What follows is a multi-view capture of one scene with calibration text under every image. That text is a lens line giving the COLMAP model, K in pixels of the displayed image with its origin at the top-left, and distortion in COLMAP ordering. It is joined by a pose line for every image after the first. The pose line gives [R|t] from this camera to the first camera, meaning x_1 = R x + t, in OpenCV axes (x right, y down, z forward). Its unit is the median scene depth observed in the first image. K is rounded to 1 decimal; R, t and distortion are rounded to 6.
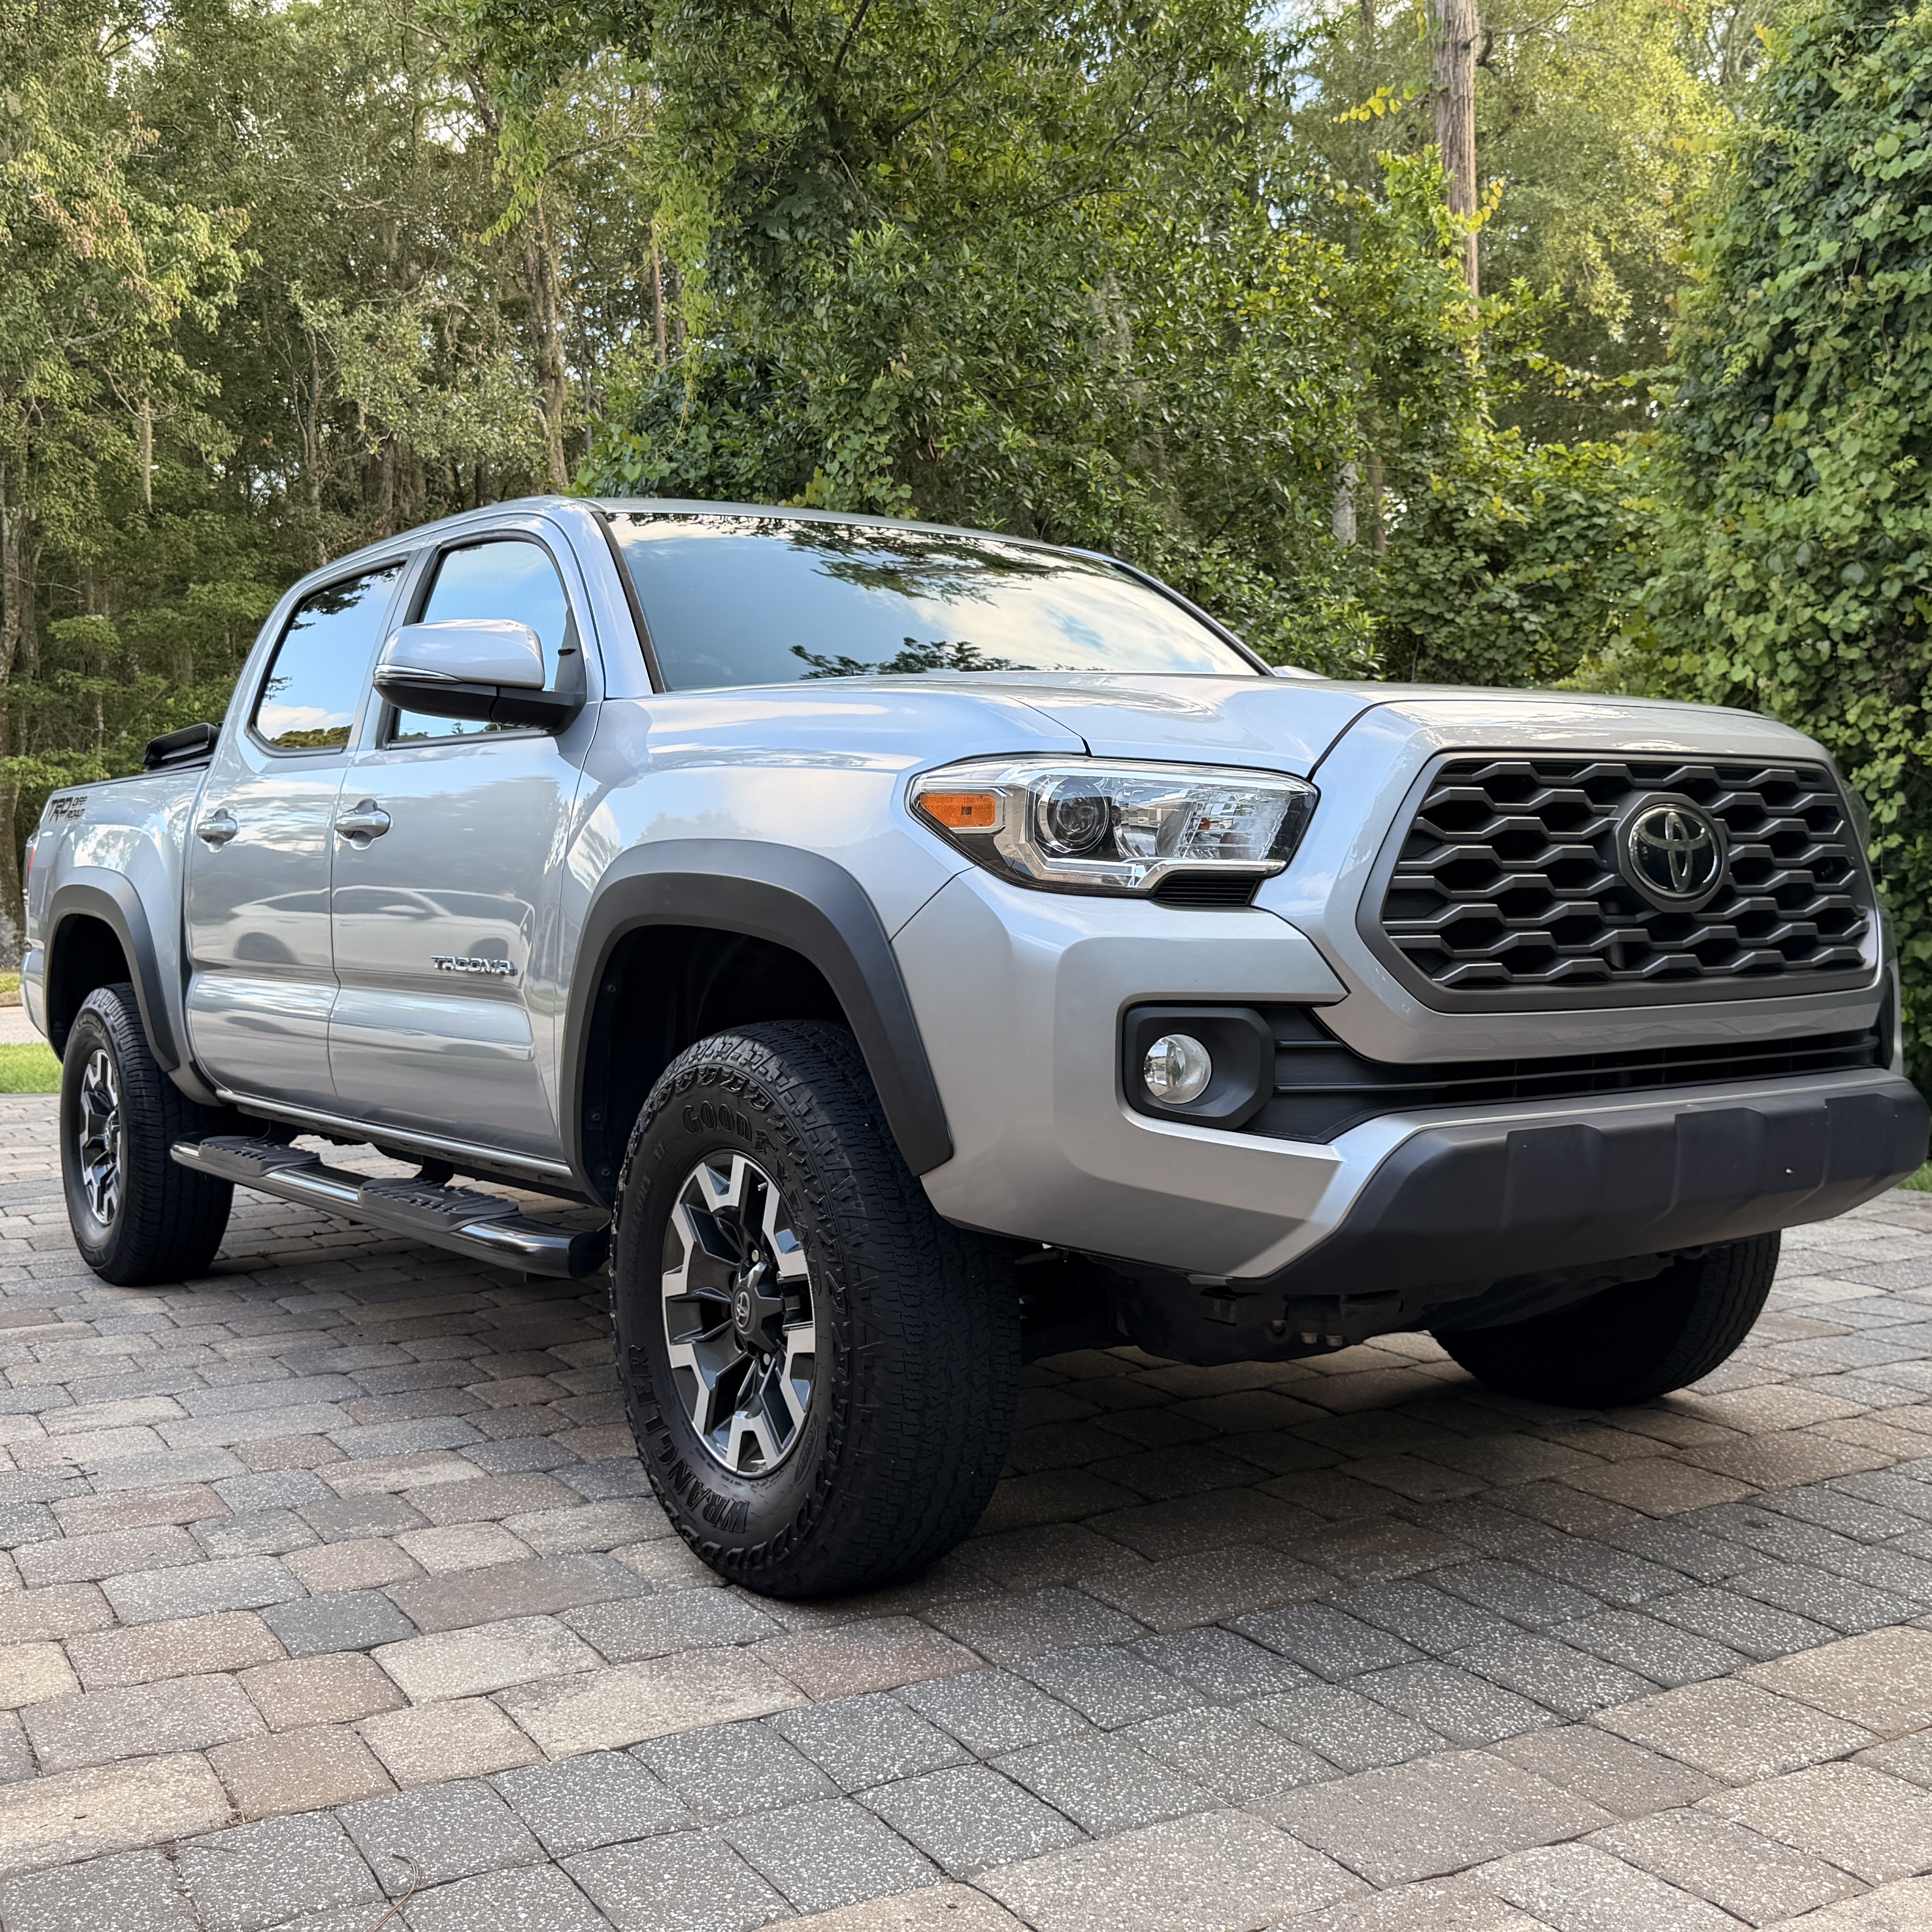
lens RADIAL K [[3656.1, 0, 966.0], [0, 3656.1, 966.0], [0, 0, 1]] dist [0.205550, -0.330016]
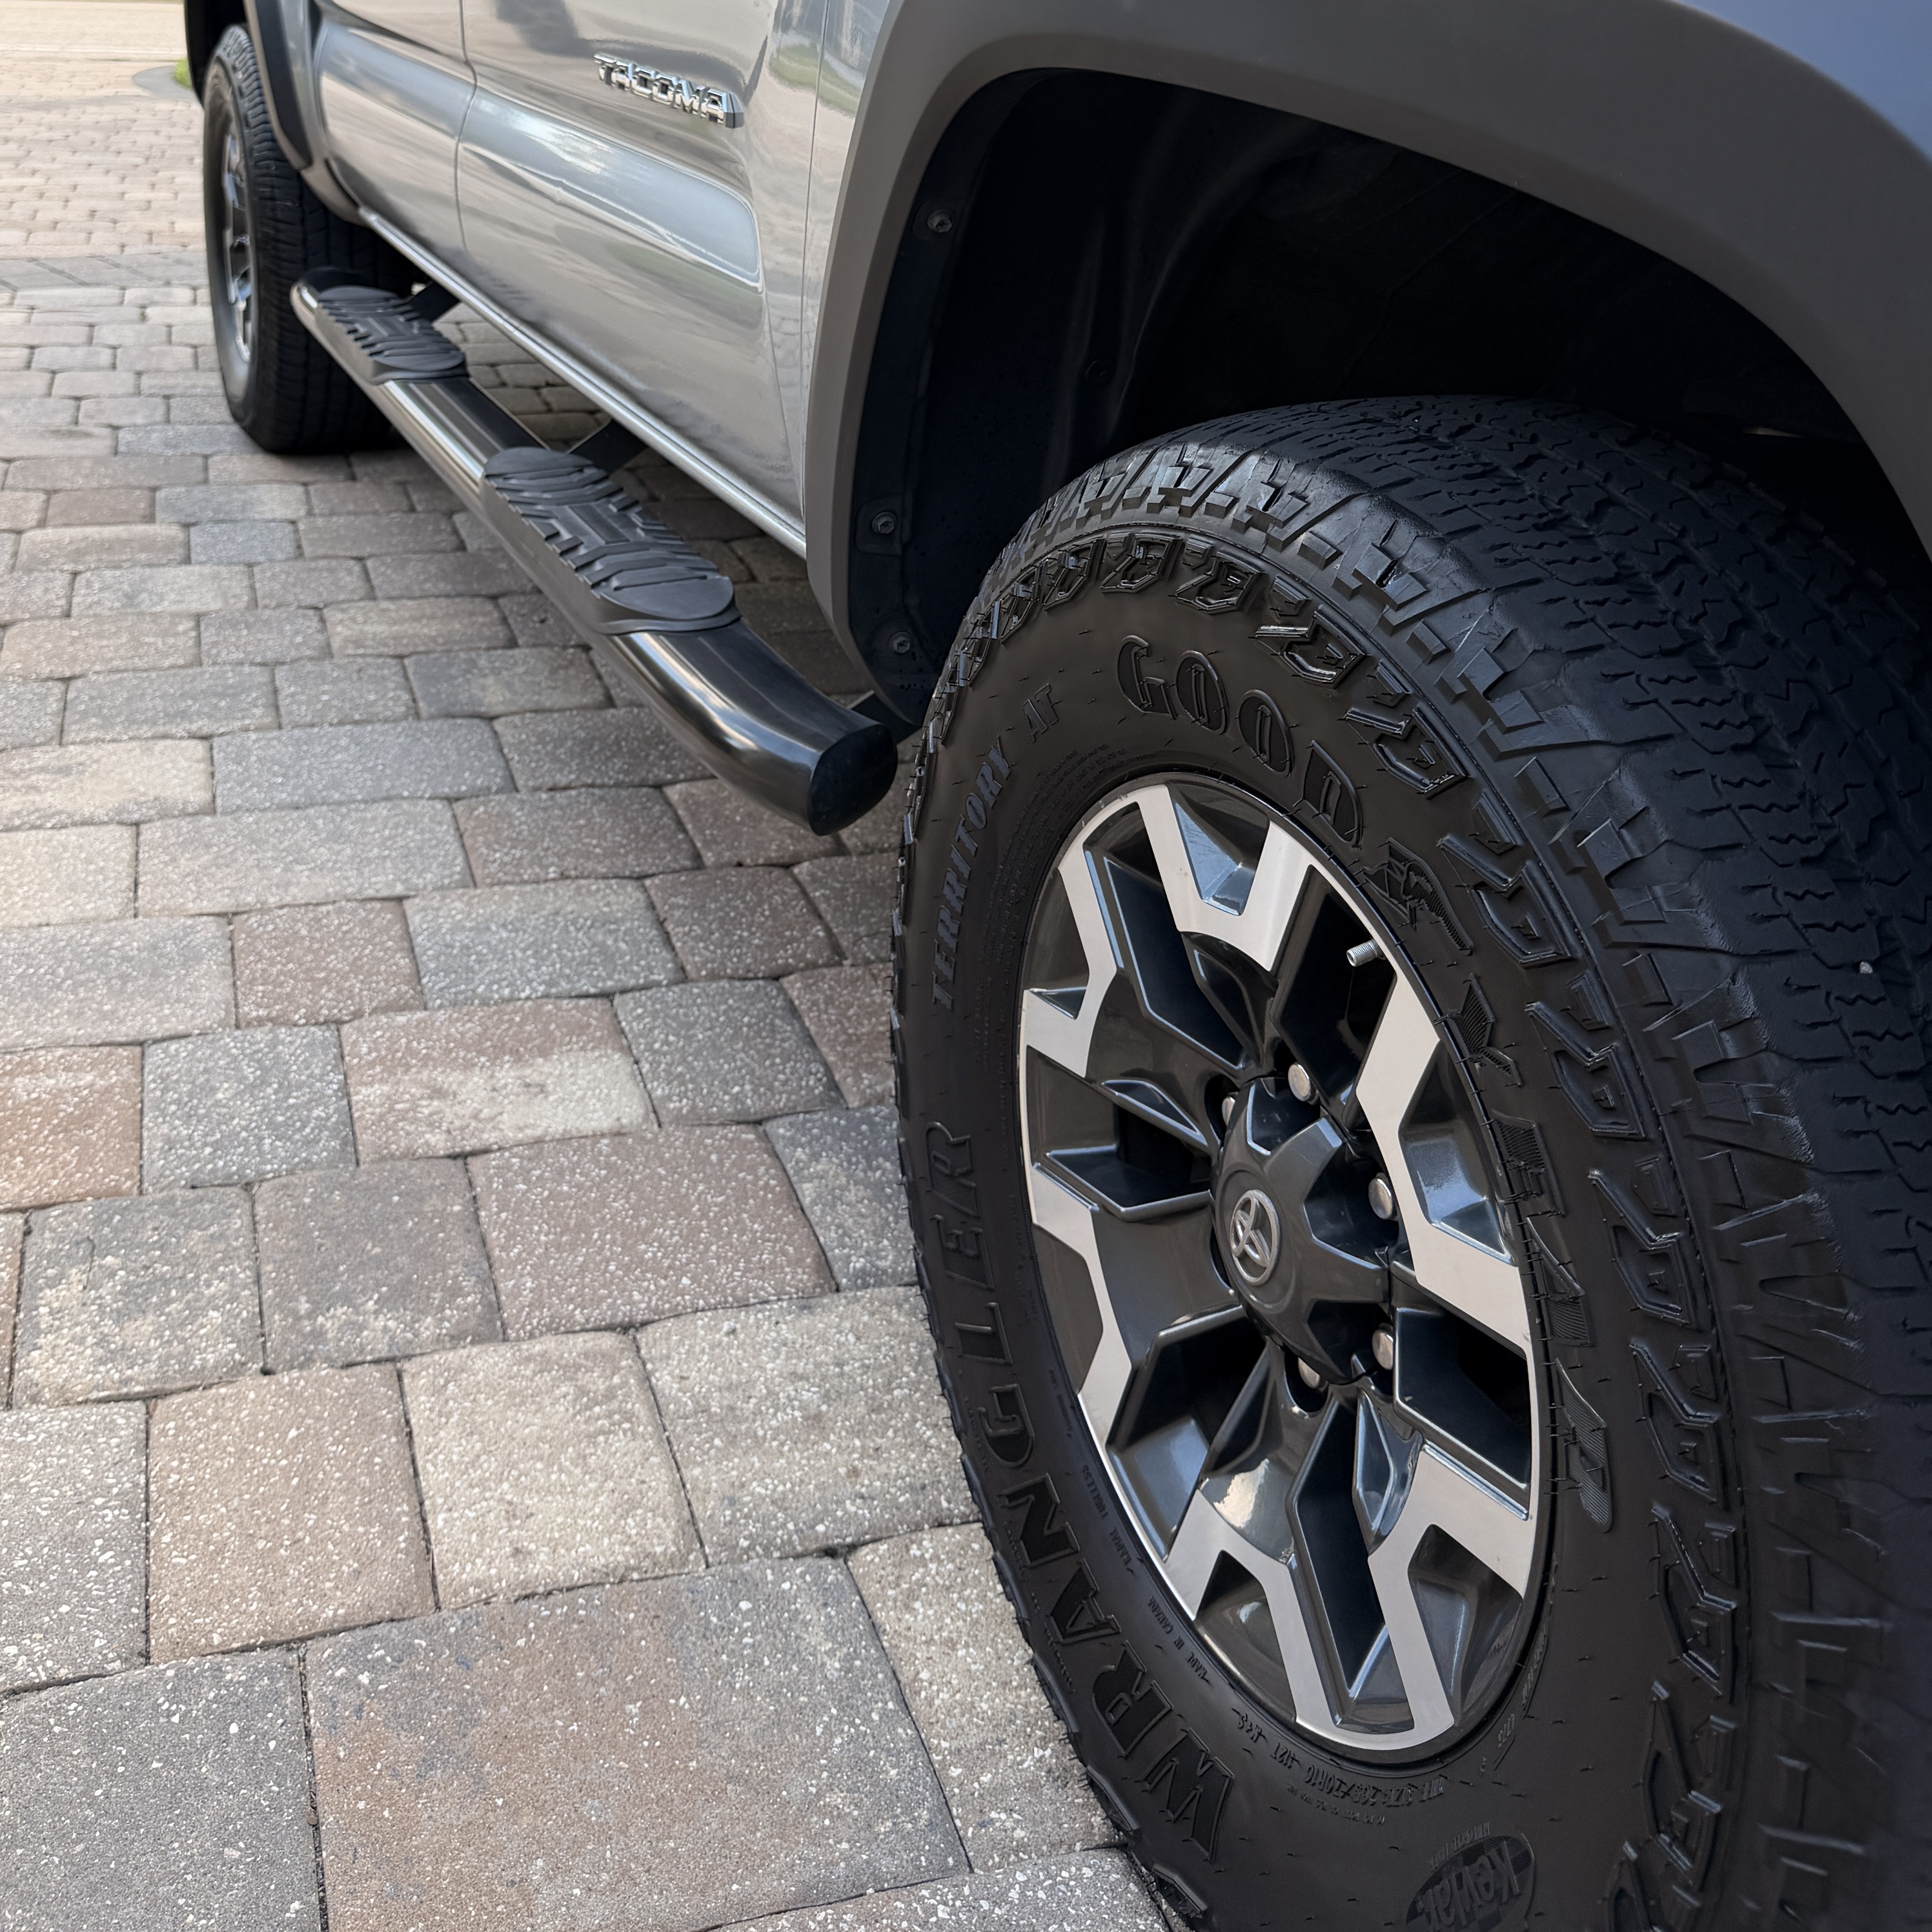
lens RADIAL K [[3656.1, 0, 966.0], [0, 3656.1, 966.0], [0, 0, 1]] dist [0.205550, -0.330016]
pose [[0.993495, 0.085570, -0.075131, -0.049456], [-0.064350, 0.966223, 0.249544, -0.012375], [0.093947, -0.243086, 0.965445, 0.514345]]
